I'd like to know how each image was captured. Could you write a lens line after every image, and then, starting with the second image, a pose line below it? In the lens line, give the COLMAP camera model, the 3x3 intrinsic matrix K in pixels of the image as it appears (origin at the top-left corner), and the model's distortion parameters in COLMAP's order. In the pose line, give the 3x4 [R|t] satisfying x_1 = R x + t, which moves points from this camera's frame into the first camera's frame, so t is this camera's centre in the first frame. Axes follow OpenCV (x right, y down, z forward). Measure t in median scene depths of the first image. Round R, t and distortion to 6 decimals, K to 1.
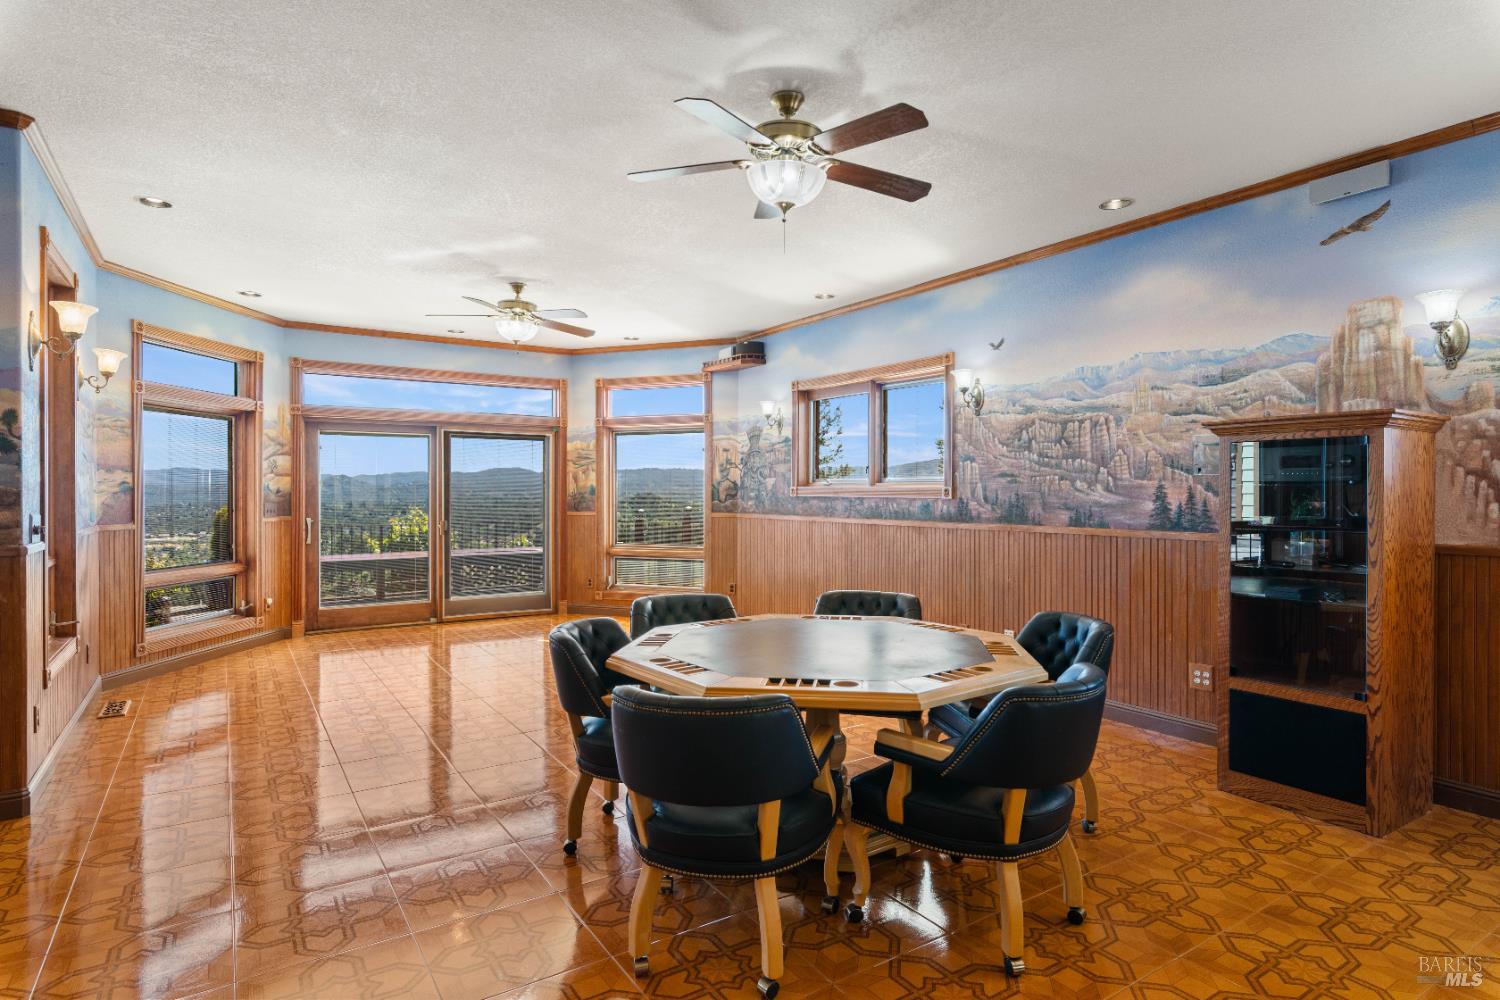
lens RADIAL K [[817.2, 0, 753.3], [0, 817.2, 492.2], [0, 0, 1]] dist [0.007630, 0.000605]
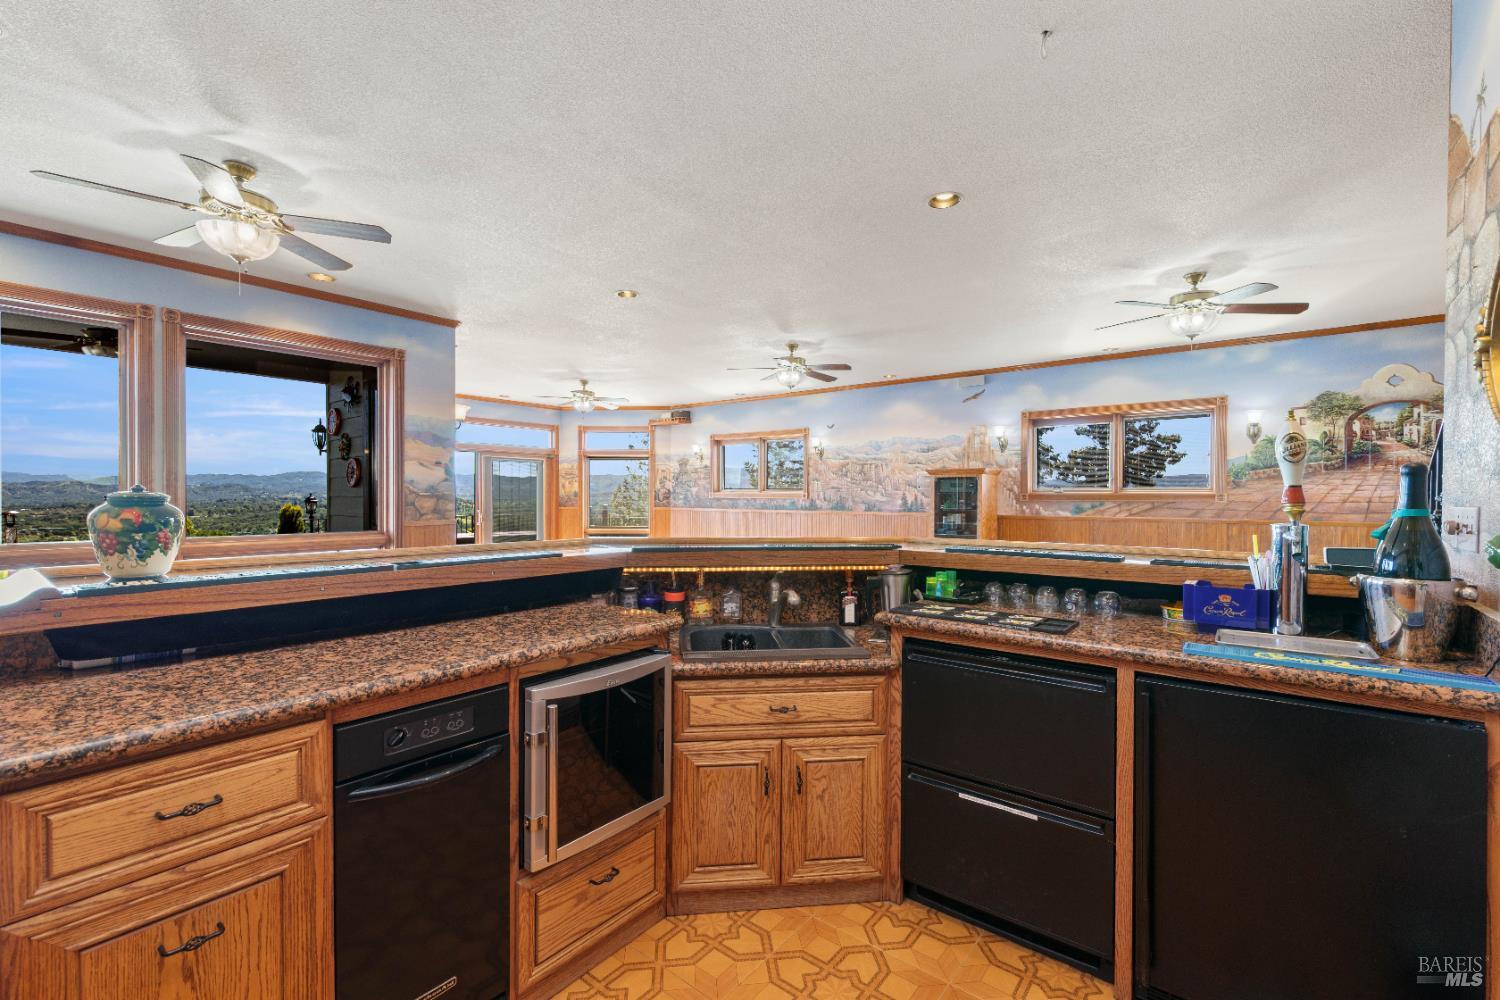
lens RADIAL K [[647.7, 0, 748.7], [0, 647.7, 503.3], [0, 0, 1]] dist [-0.002270, -0.000598]
pose [[0.952780, -0.000462, 0.303663, -0.301578], [-0.003290, 0.999924, 0.011844, -0.000029], [-0.303645, -0.012283, 0.952706, -0.393117]]
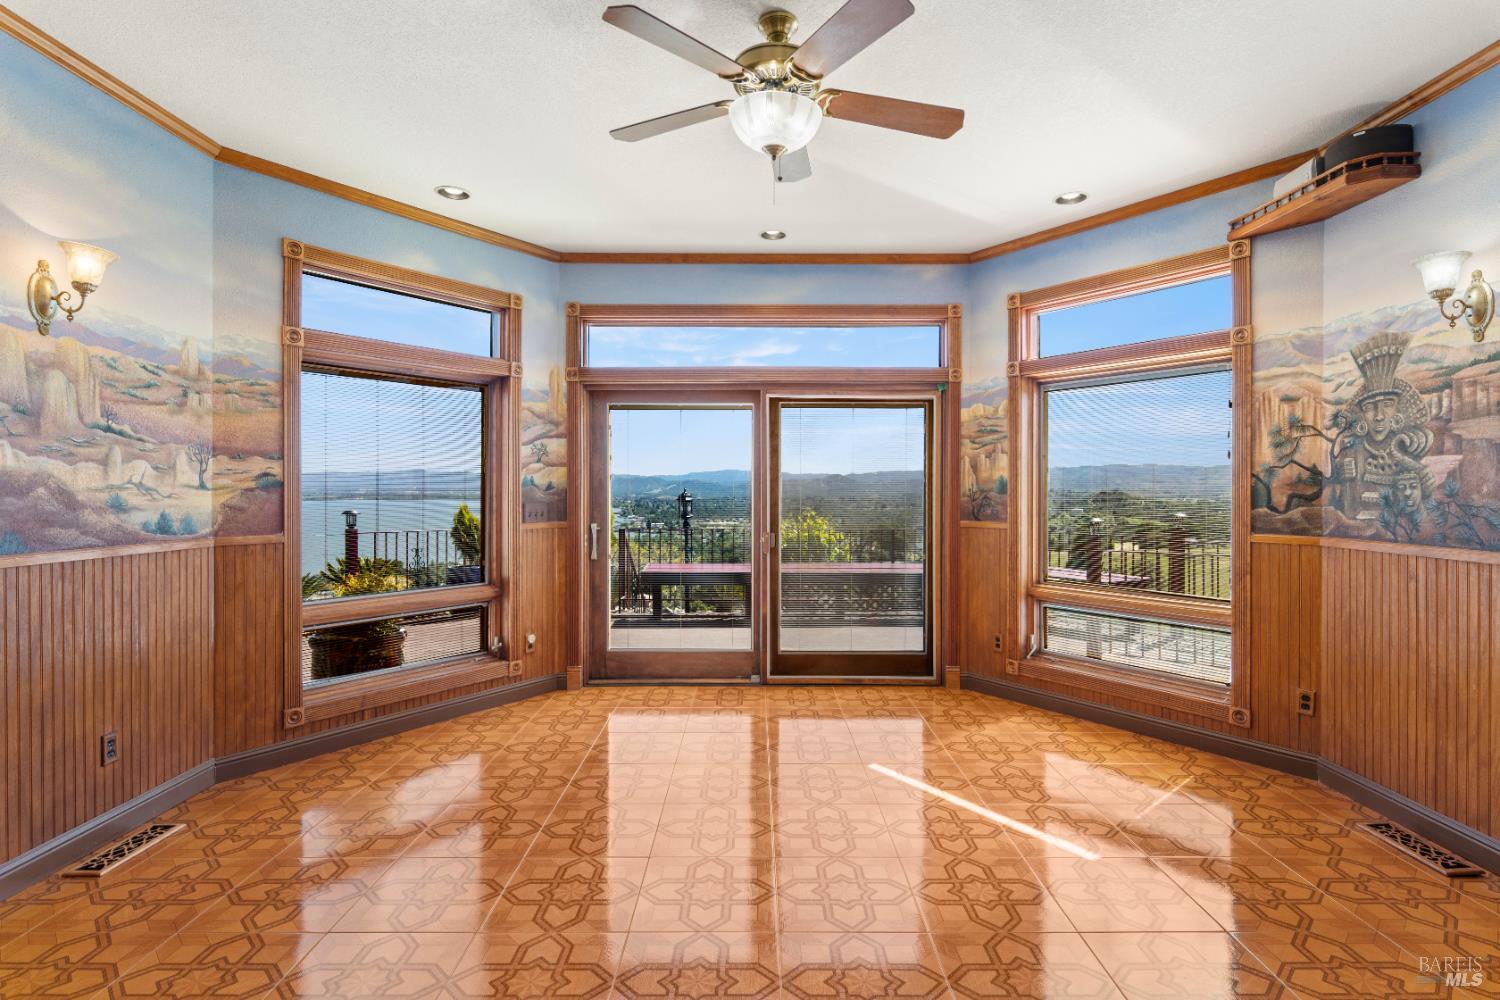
lens RADIAL K [[752.4, 0, 753.2], [0, 752.4, 491.2], [0, 0, 1]] dist [0.000951, -0.001470]
pose [[0.838642, 0.003897, -0.544669, -0.060622], [-0.001755, 0.999989, 0.004452, -0.000894], [0.544680, -0.002777, 0.838639, 0.519699]]
